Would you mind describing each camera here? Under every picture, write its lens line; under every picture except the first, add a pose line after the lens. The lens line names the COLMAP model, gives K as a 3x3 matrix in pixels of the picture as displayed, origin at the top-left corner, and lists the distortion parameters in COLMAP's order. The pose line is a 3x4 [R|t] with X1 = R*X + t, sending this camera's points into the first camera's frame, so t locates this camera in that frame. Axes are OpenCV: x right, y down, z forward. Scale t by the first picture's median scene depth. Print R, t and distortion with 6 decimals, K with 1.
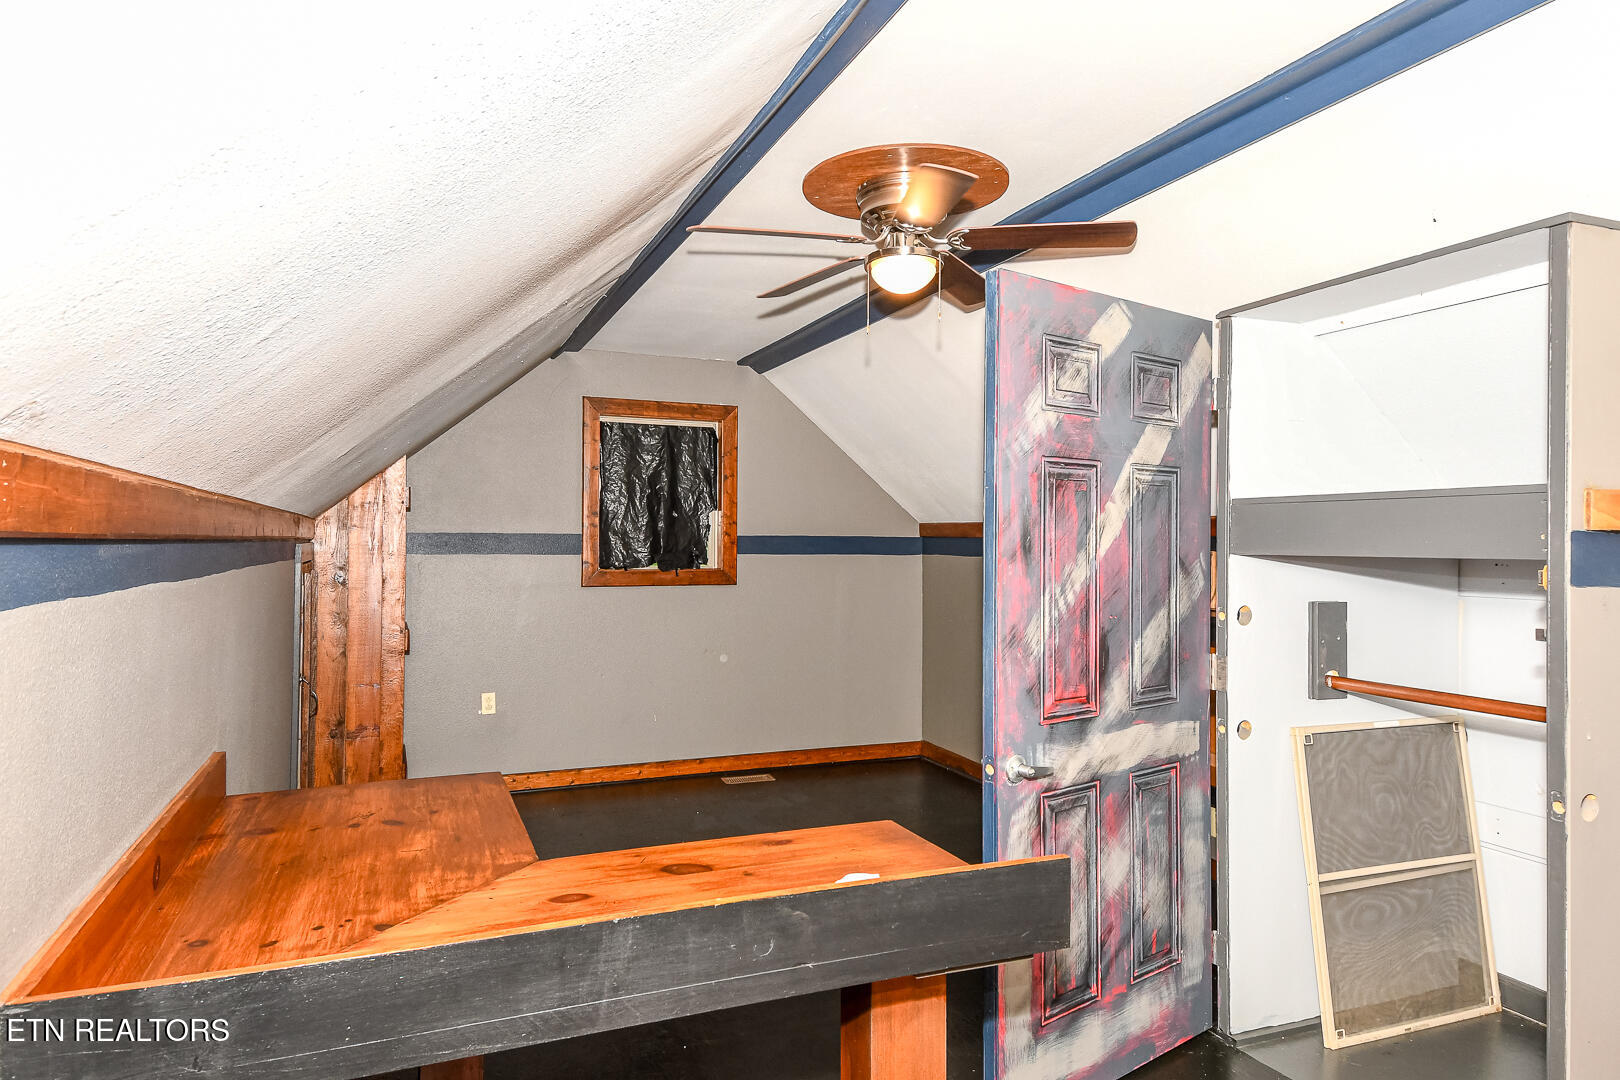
lens RADIAL K [[1002.6, 0, 810.0], [0, 1002.6, 540.0], [0, 0, 1]] dist [0.001948, 0.000140]
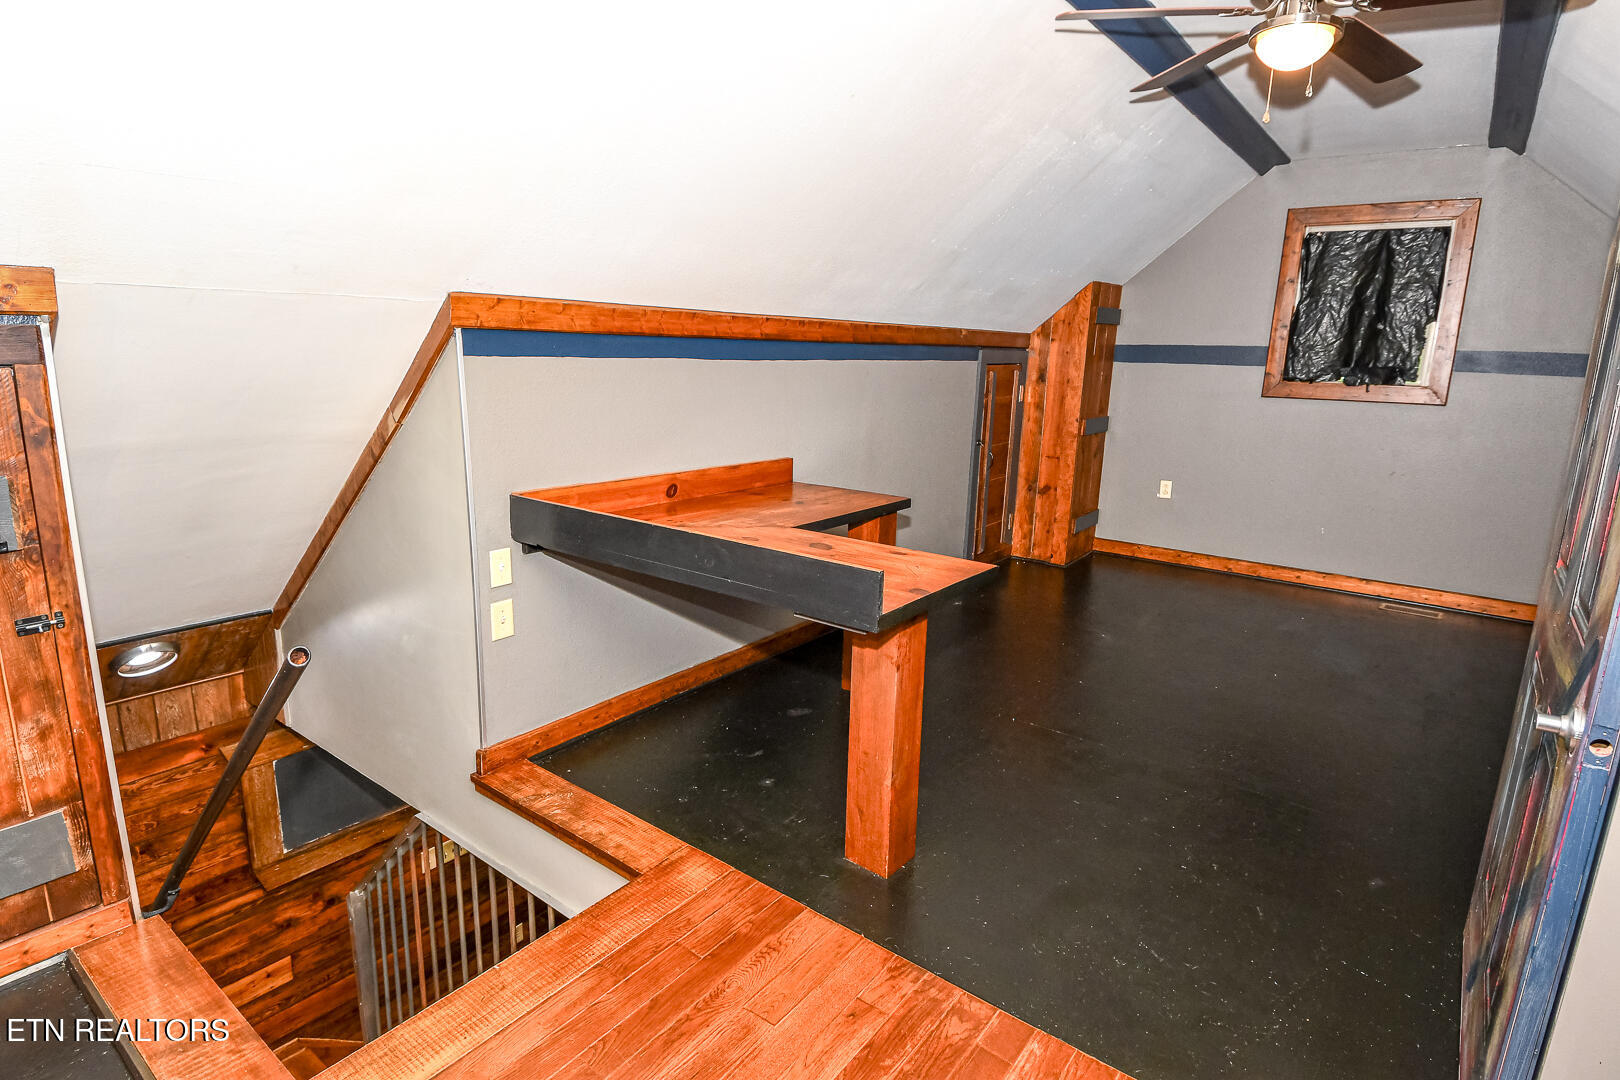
lens RADIAL K [[852.2, 0, 808.6], [0, 852.2, 535.4], [0, 0, 1]] dist [0.044755, -0.051295]
pose [[0.490824, 0.191253, -0.850009, 0.349817], [-0.022335, 0.978051, 0.207166, 0.012312], [0.870973, -0.082697, 0.484322, 0.116013]]
